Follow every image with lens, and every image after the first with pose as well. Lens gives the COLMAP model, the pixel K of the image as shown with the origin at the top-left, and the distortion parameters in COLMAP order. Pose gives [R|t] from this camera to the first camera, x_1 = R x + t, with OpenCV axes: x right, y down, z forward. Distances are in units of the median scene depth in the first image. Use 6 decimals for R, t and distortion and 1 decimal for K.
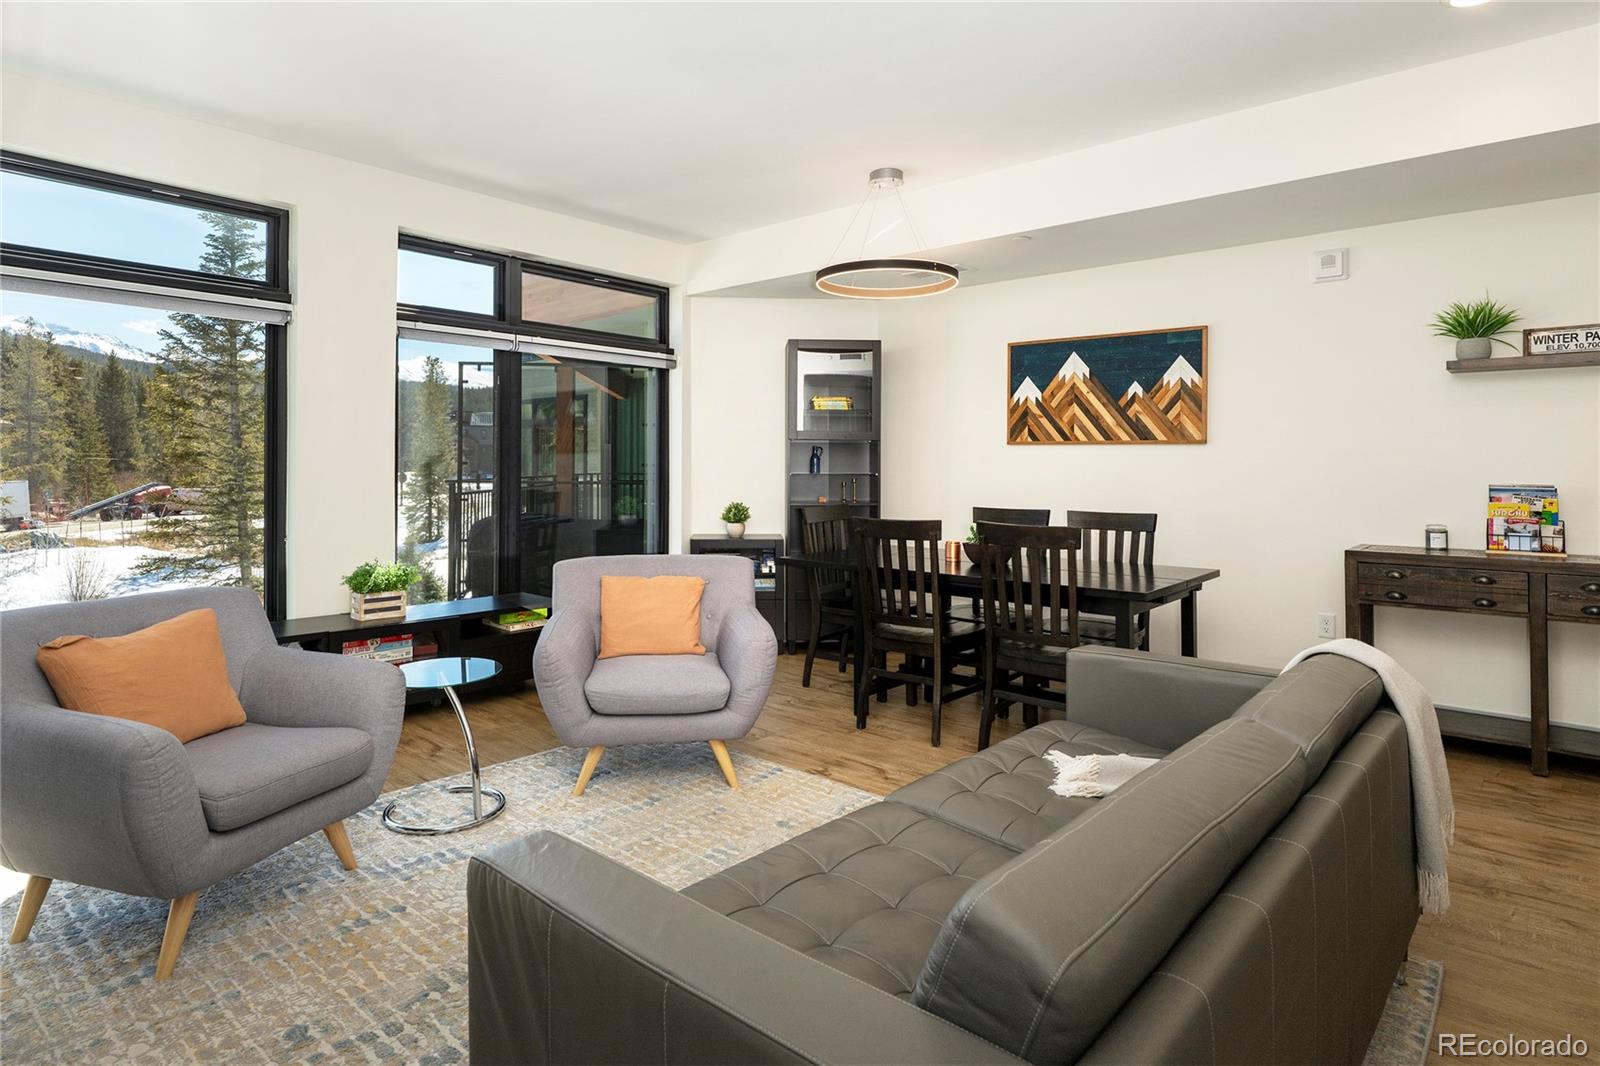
lens RADIAL K [[883.6, 0, 787.8], [0, 883.6, 449.9], [0, 0, 1]] dist [-0.010777, 0.003838]
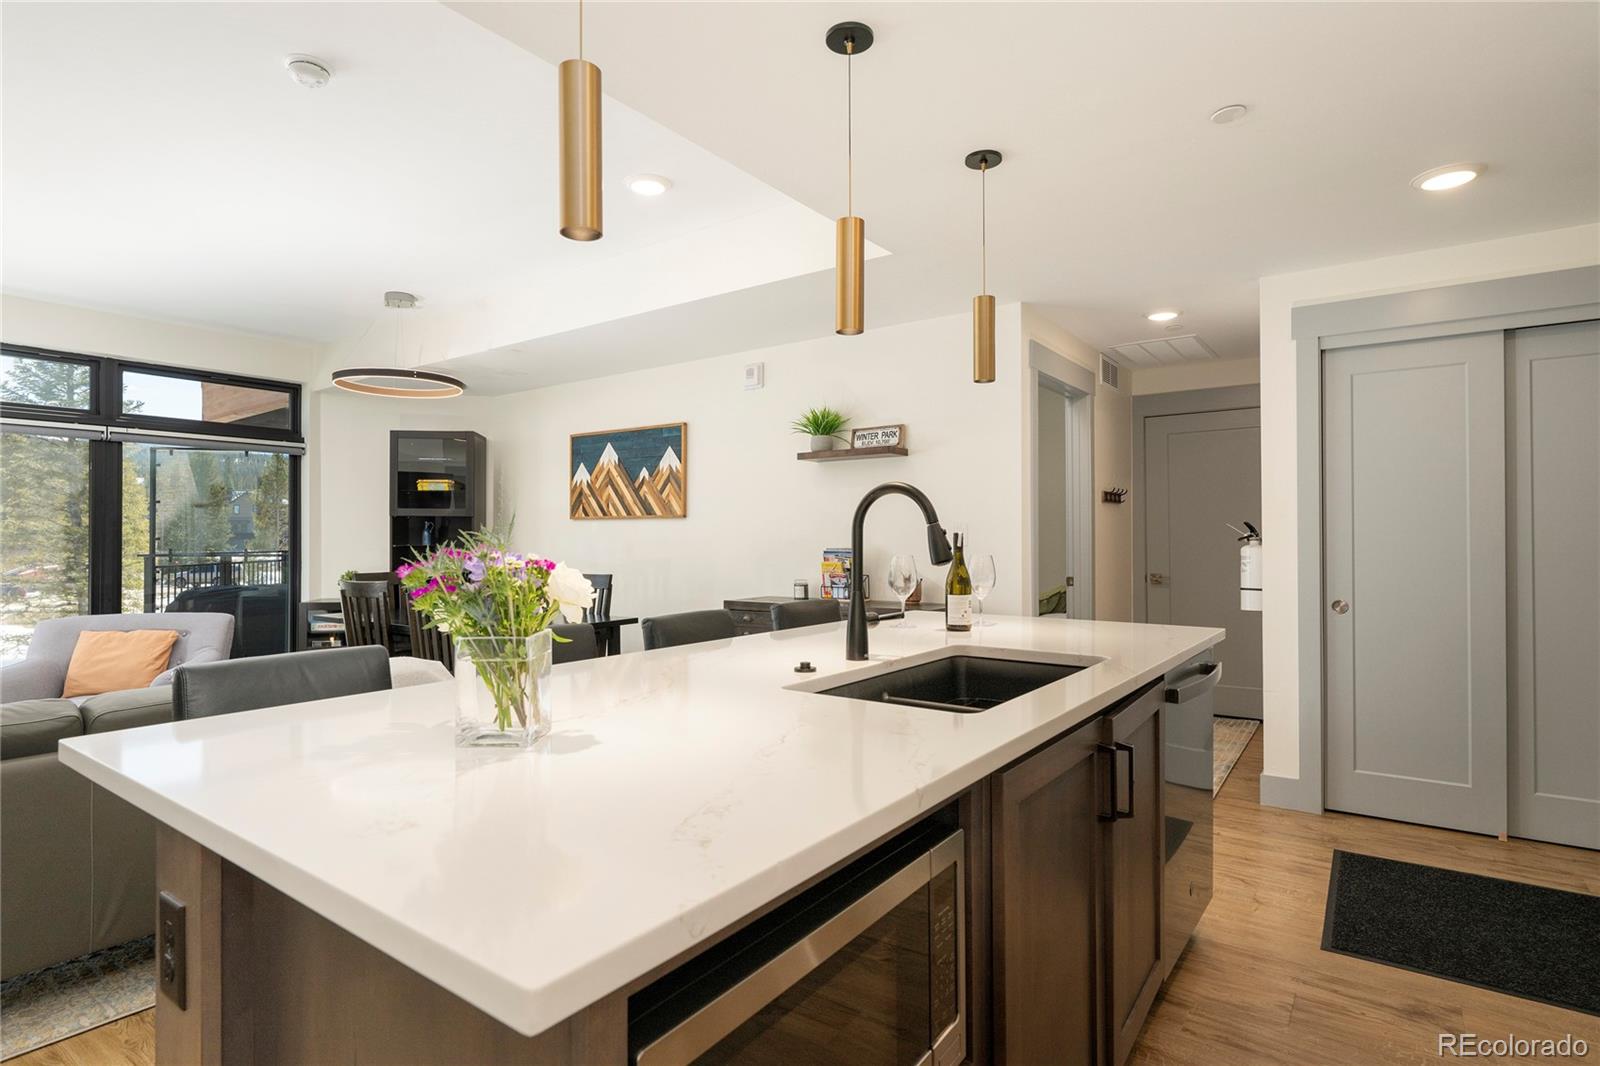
lens RADIAL K [[825.7, 0, 799.7], [0, 825.7, 522.9], [0, 0, 1]] dist [-0.005036, 0.000026]
pose [[0.994517, -0.006631, 0.104368, 0.538374], [0.006773, 0.999977, -0.001011, 0.002509], [-0.104359, 0.001712, 0.994538, -0.180329]]
